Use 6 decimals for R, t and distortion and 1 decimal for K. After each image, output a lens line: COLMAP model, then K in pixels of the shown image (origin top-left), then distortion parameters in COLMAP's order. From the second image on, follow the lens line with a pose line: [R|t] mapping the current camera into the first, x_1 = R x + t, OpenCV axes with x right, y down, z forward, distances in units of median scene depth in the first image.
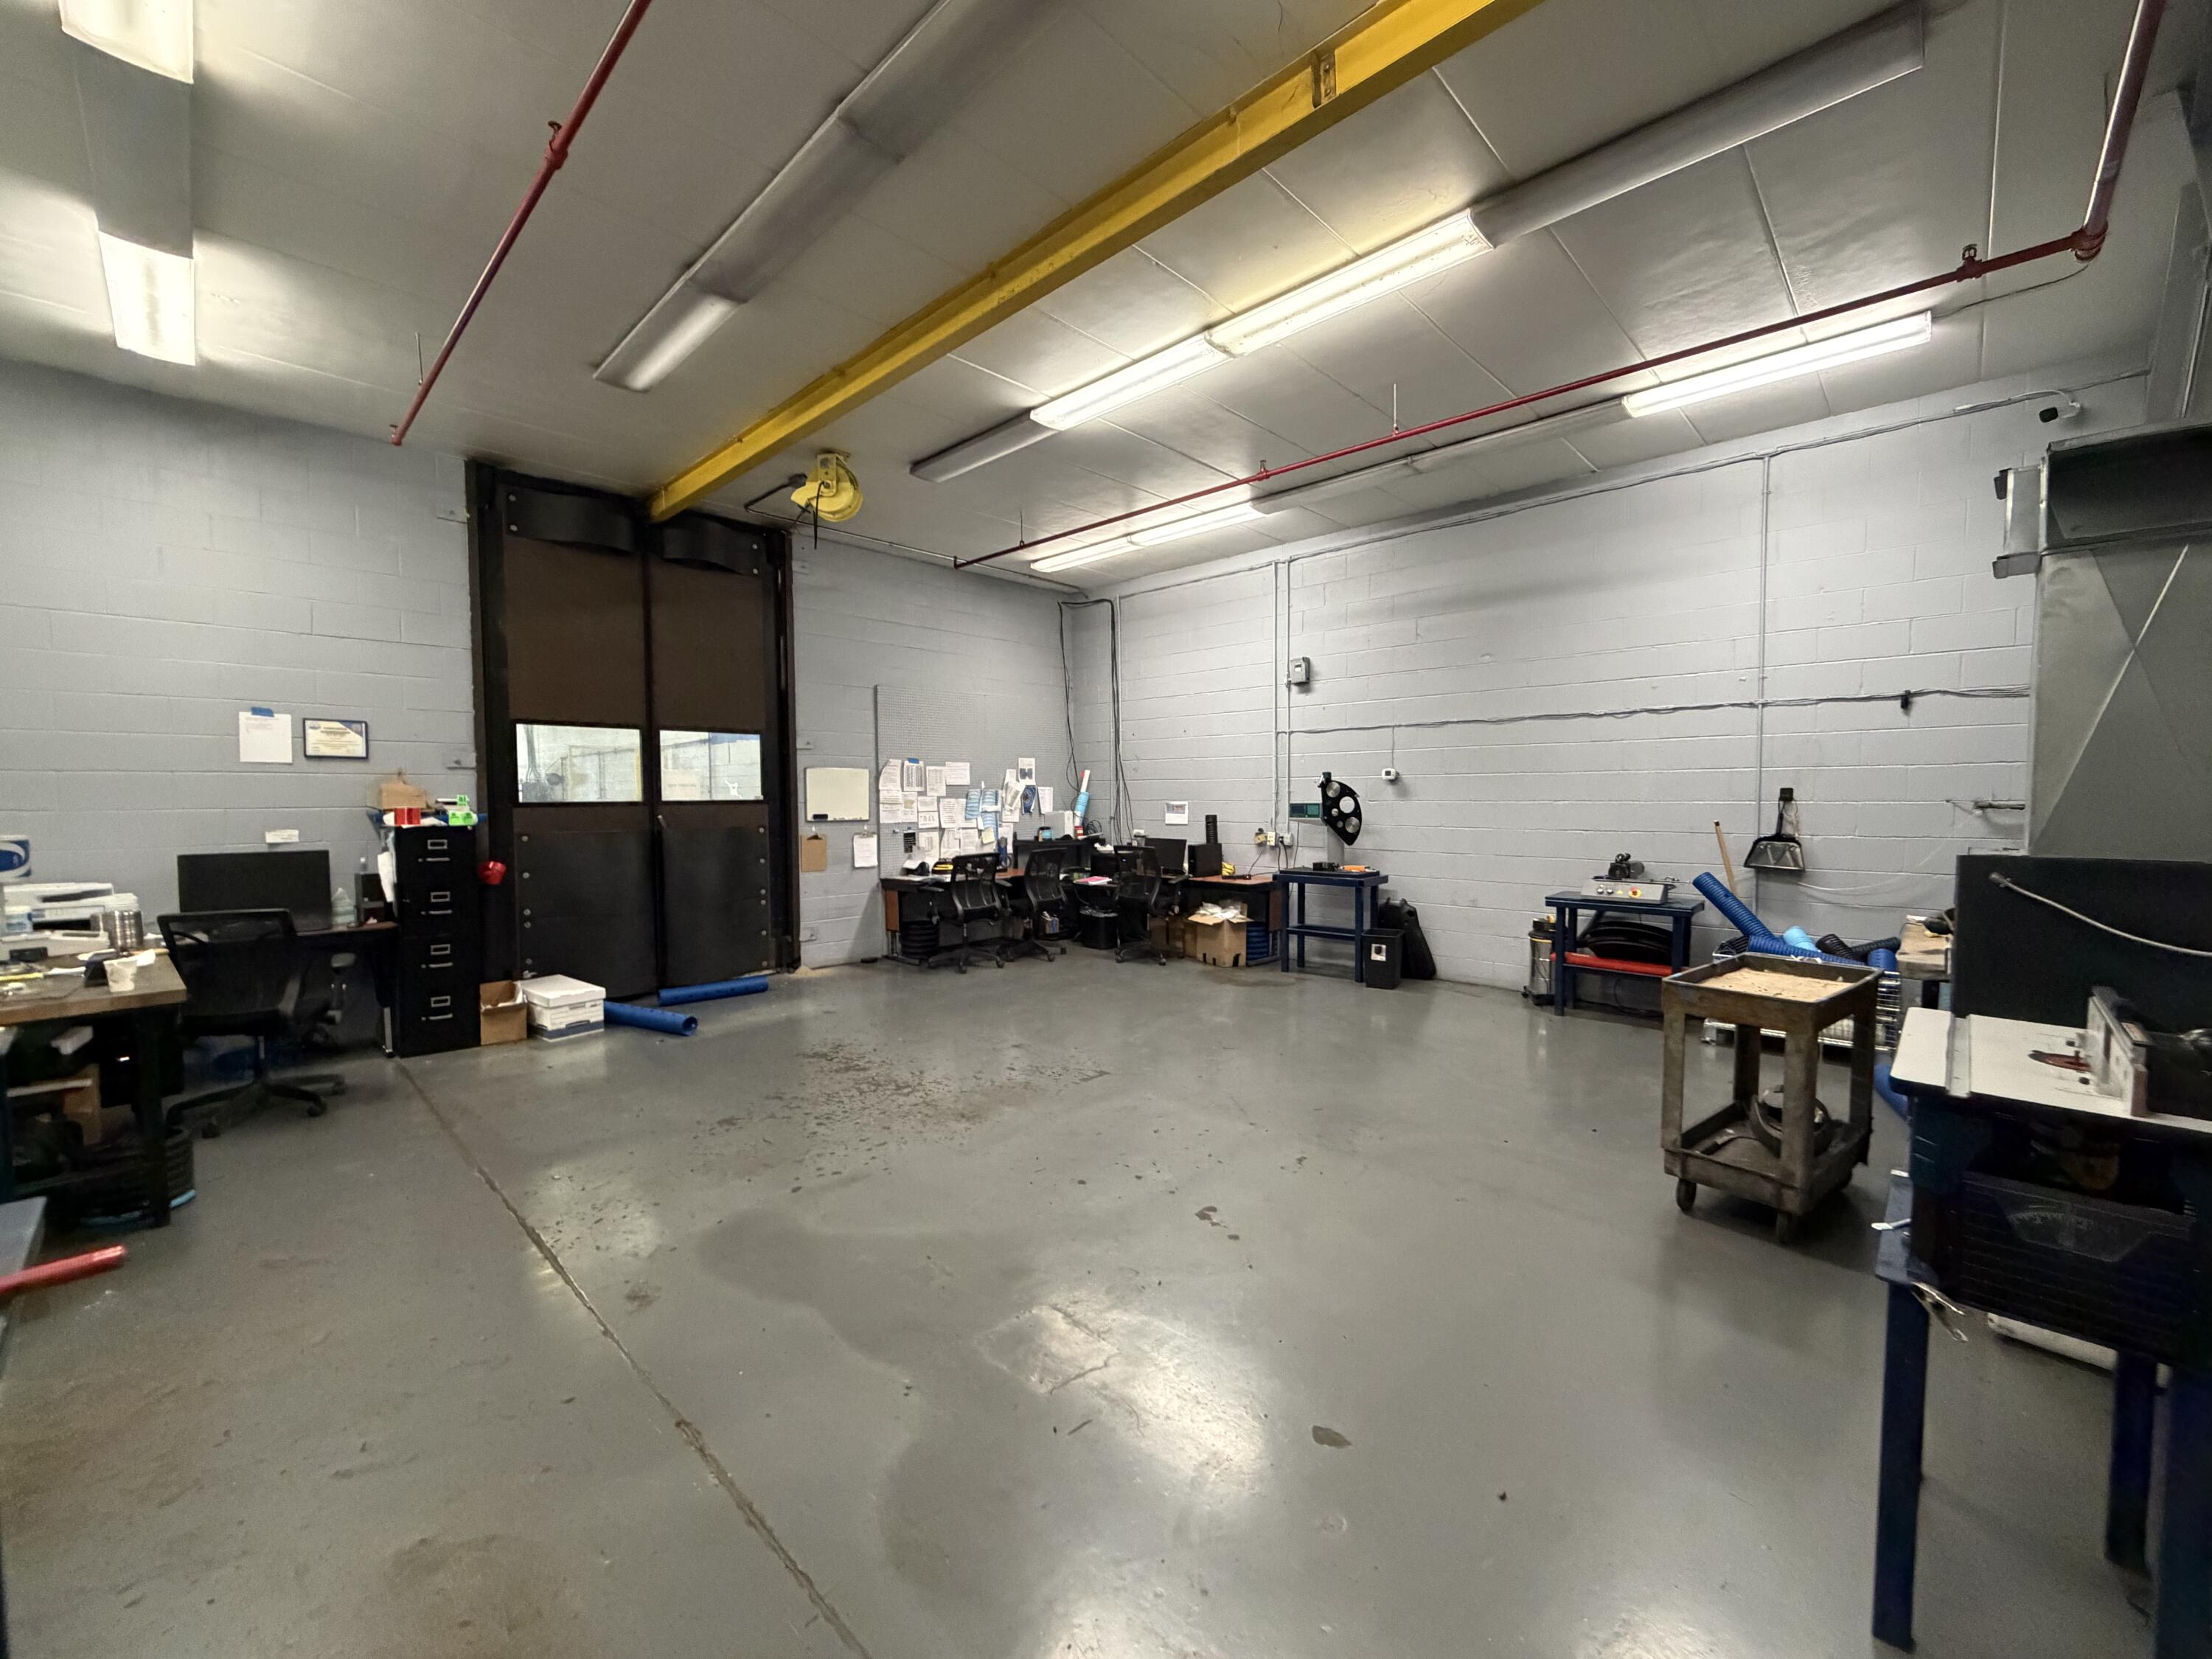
lens RADIAL K [[882.1, 0, 1098.2], [0, 882.1, 833.1], [0, 0, 1]] dist [-0.001775, 0.000881]
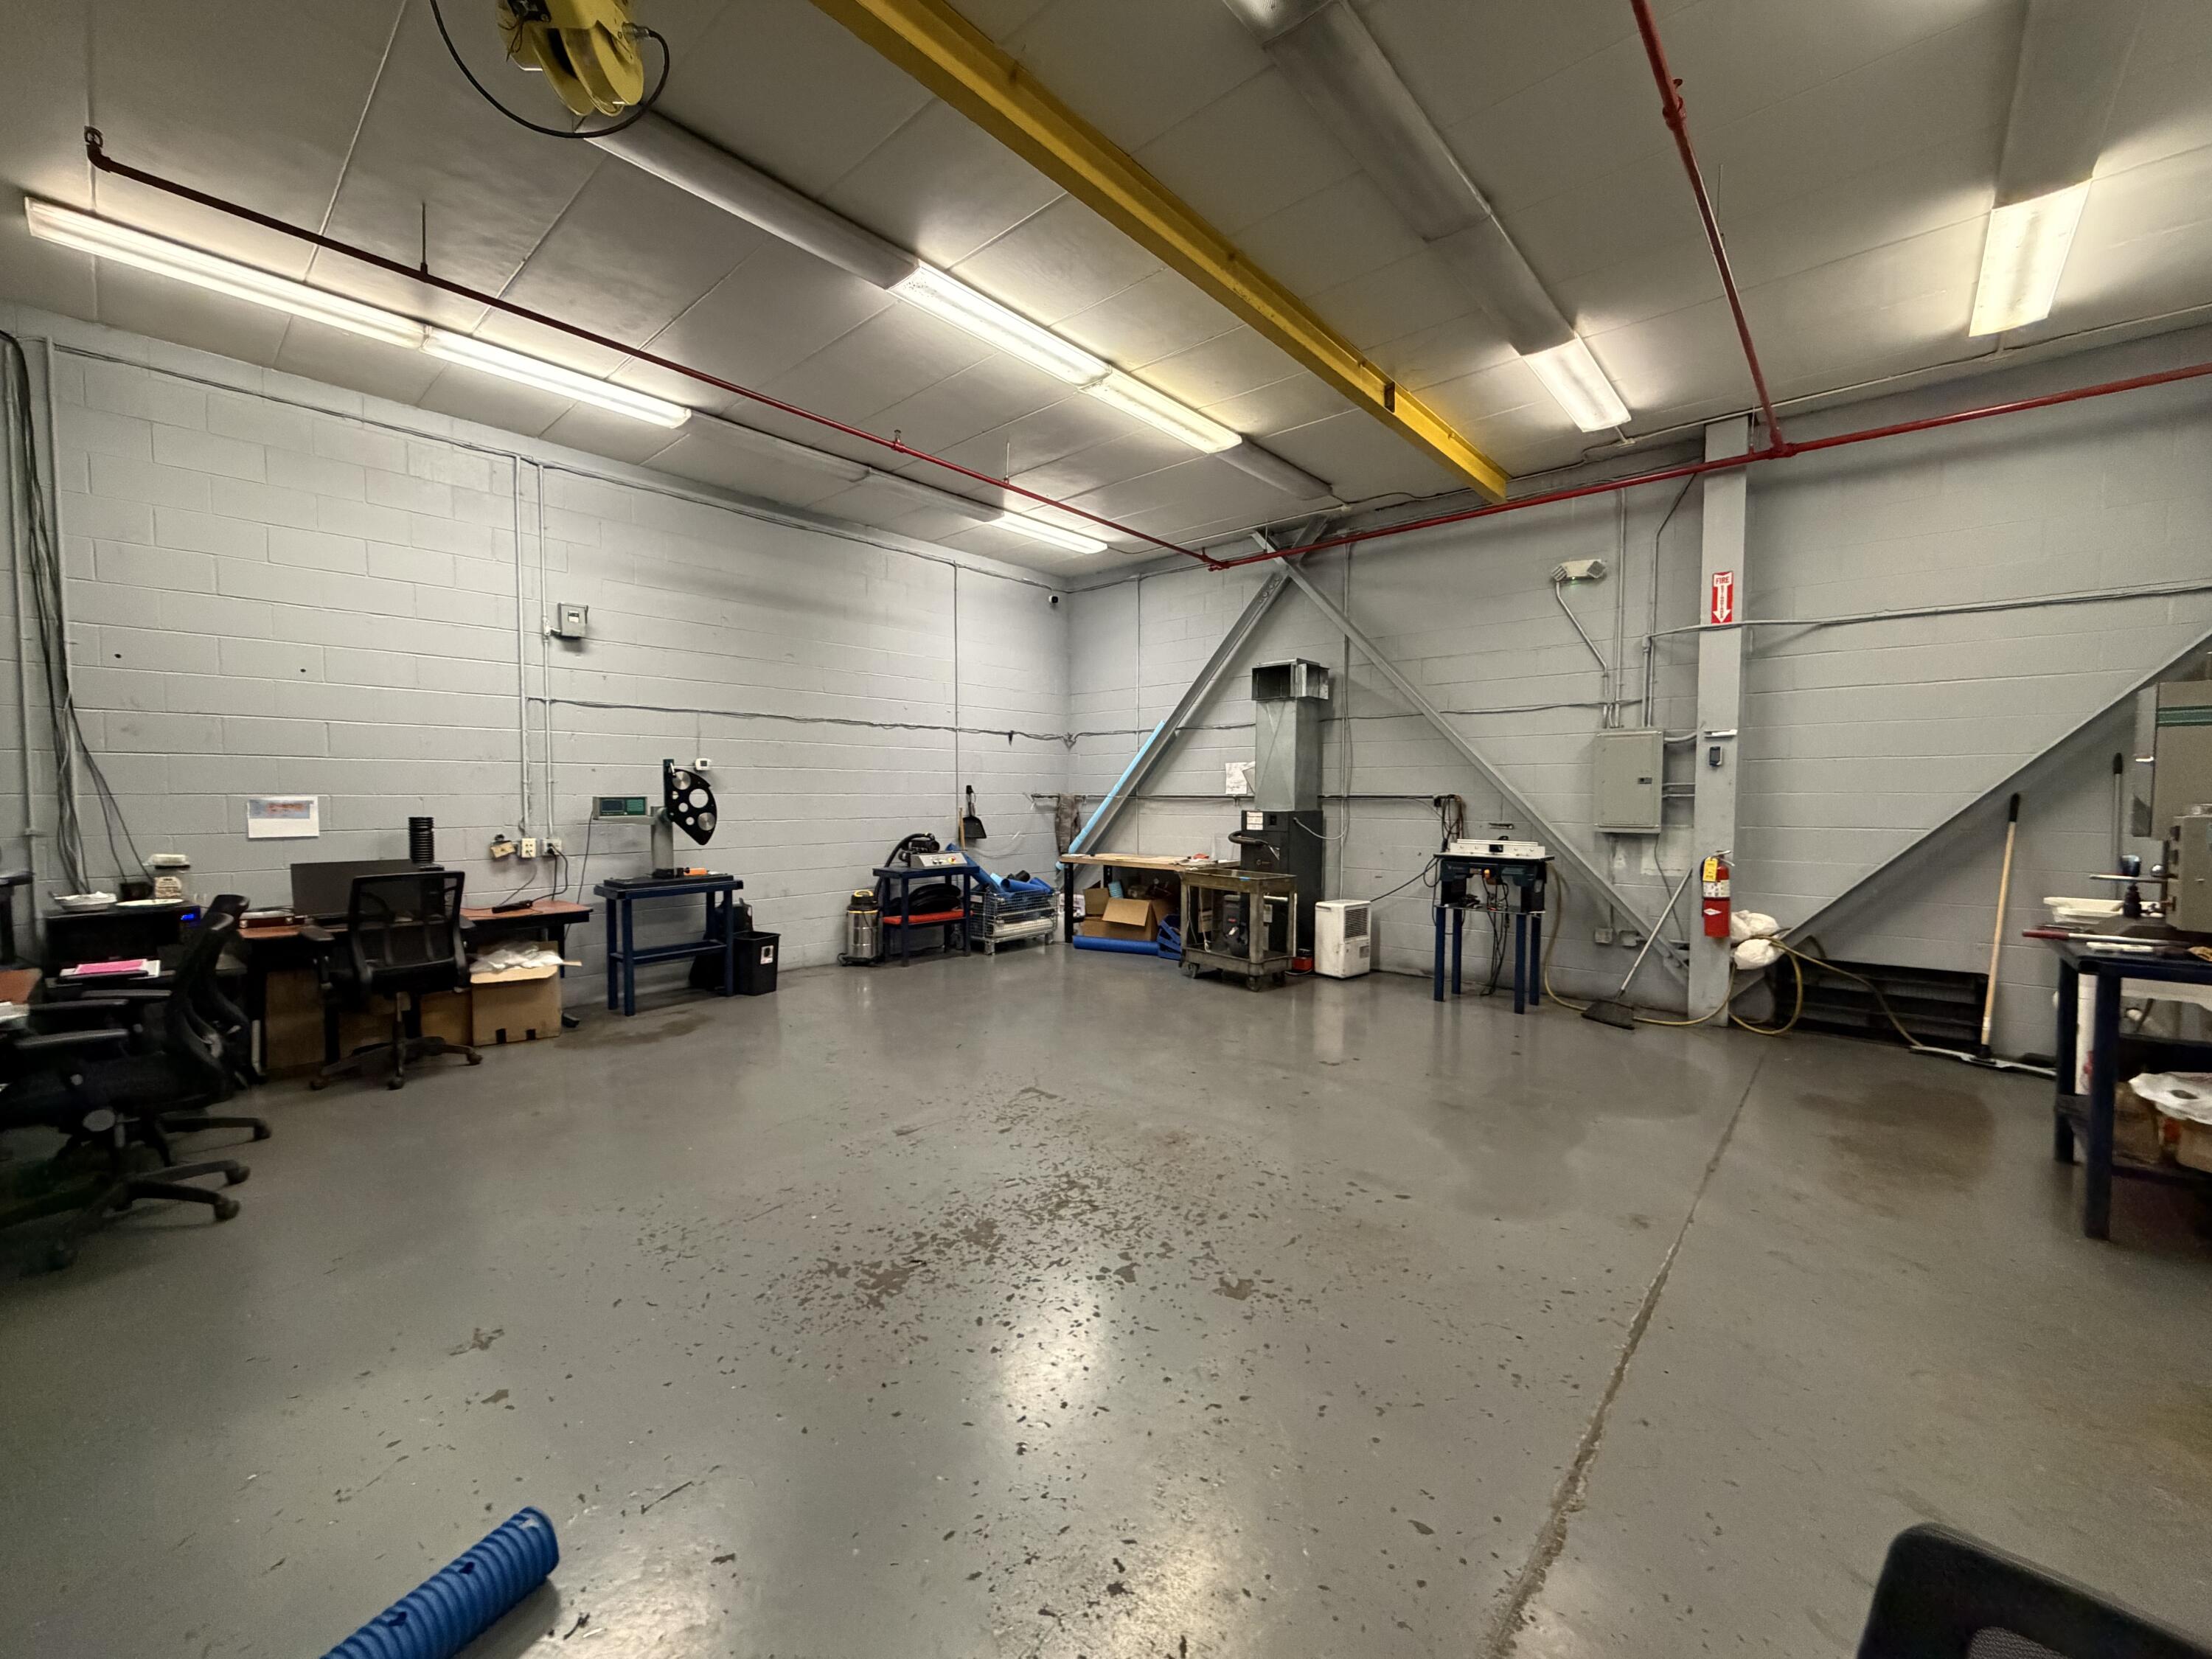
lens RADIAL K [[882.1, 0, 1098.3], [0, 882.1, 835.5], [0, 0, 1]] dist [-0.001775, 0.000881]
pose [[-0.043924, -0.042872, 0.998115, -0.687436], [0.044199, 0.998017, 0.044813, -0.019586], [-0.998057, 0.046084, -0.041942, 0.740613]]
